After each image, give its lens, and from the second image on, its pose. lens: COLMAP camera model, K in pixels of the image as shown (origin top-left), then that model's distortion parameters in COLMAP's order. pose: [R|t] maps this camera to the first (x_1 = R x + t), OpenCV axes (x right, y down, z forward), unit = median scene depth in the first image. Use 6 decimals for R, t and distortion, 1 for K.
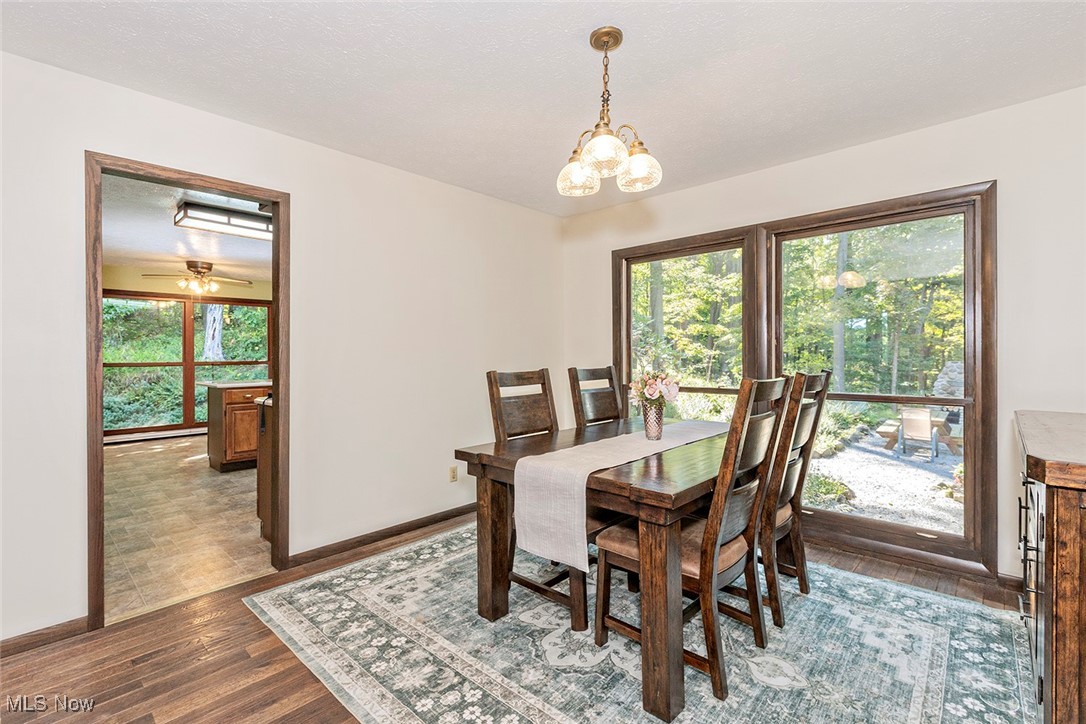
lens RADIAL K [[493.7, 0, 537.3], [0, 493.7, 354.2], [0, 0, 1]] dist [0.003579, -0.004737]
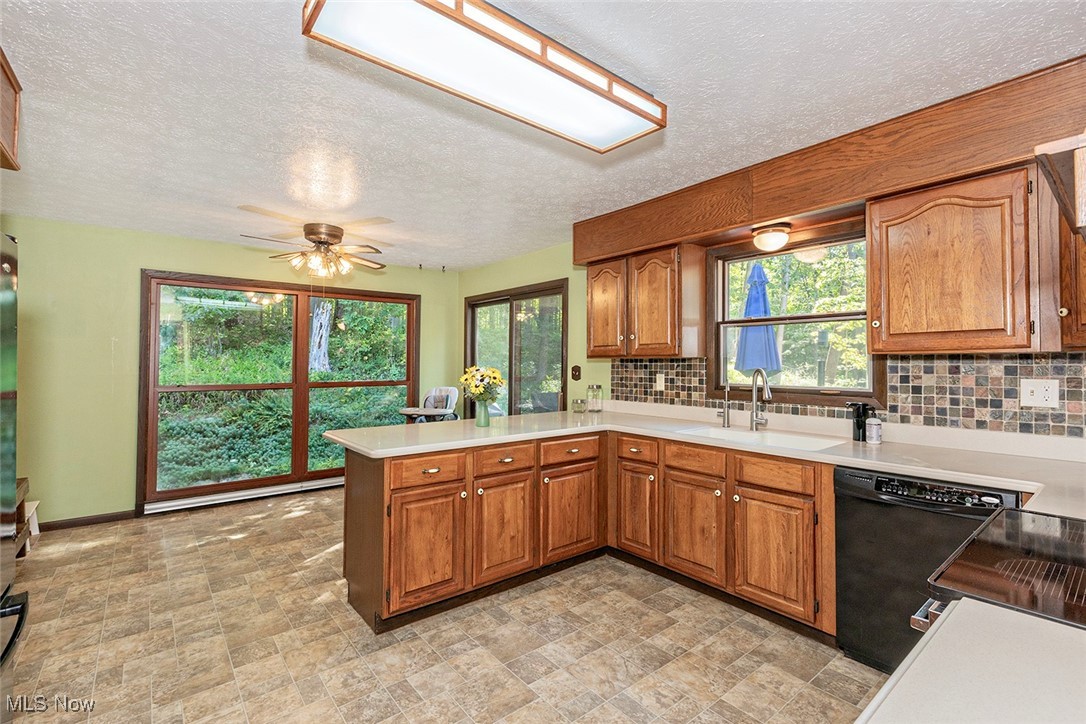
lens RADIAL K [[493.7, 0, 580.3], [0, 493.7, 353.1], [0, 0, 1]] dist [0.003579, -0.004737]
pose [[0.996716, 0.006468, -0.080714, -0.168989], [-0.008197, 0.999743, -0.021113, -0.008247], [0.080557, 0.021705, 0.996514, 0.222959]]
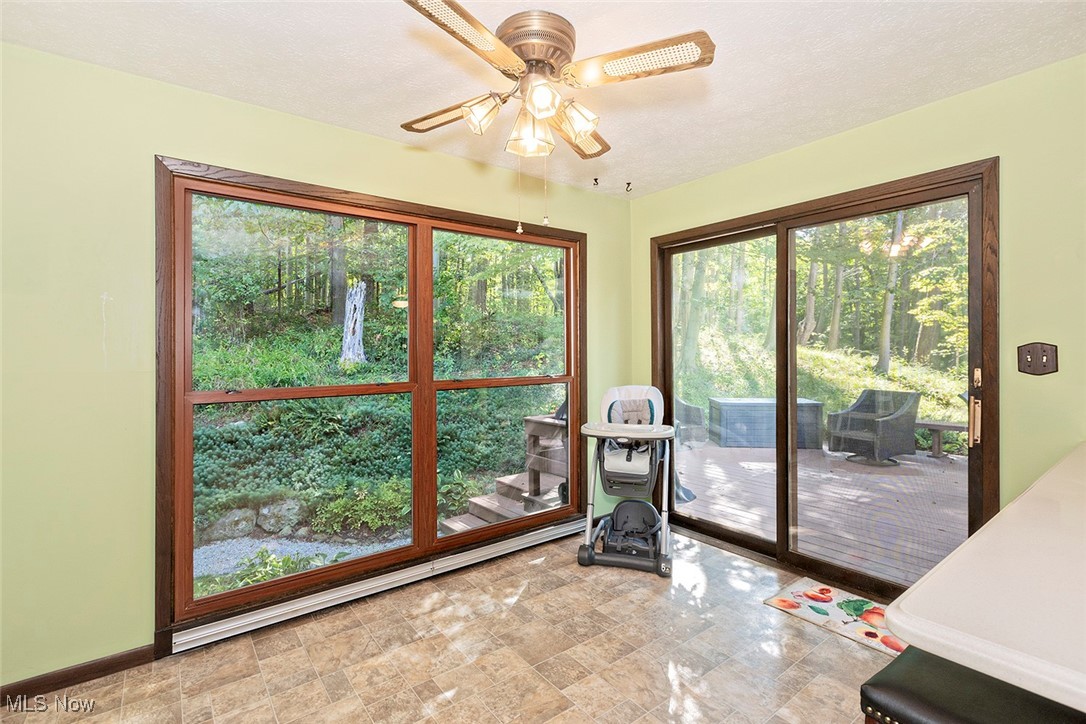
lens RADIAL K [[504.6, 0, 547.4], [0, 504.6, 359.9], [0, 0, 1]] dist [-0.001038, 0.001799]
pose [[0.988924, -0.005731, -0.148315, -0.351382], [0.008690, 0.999776, 0.019314, -0.005659], [0.148171, -0.020389, 0.988752, 0.399844]]
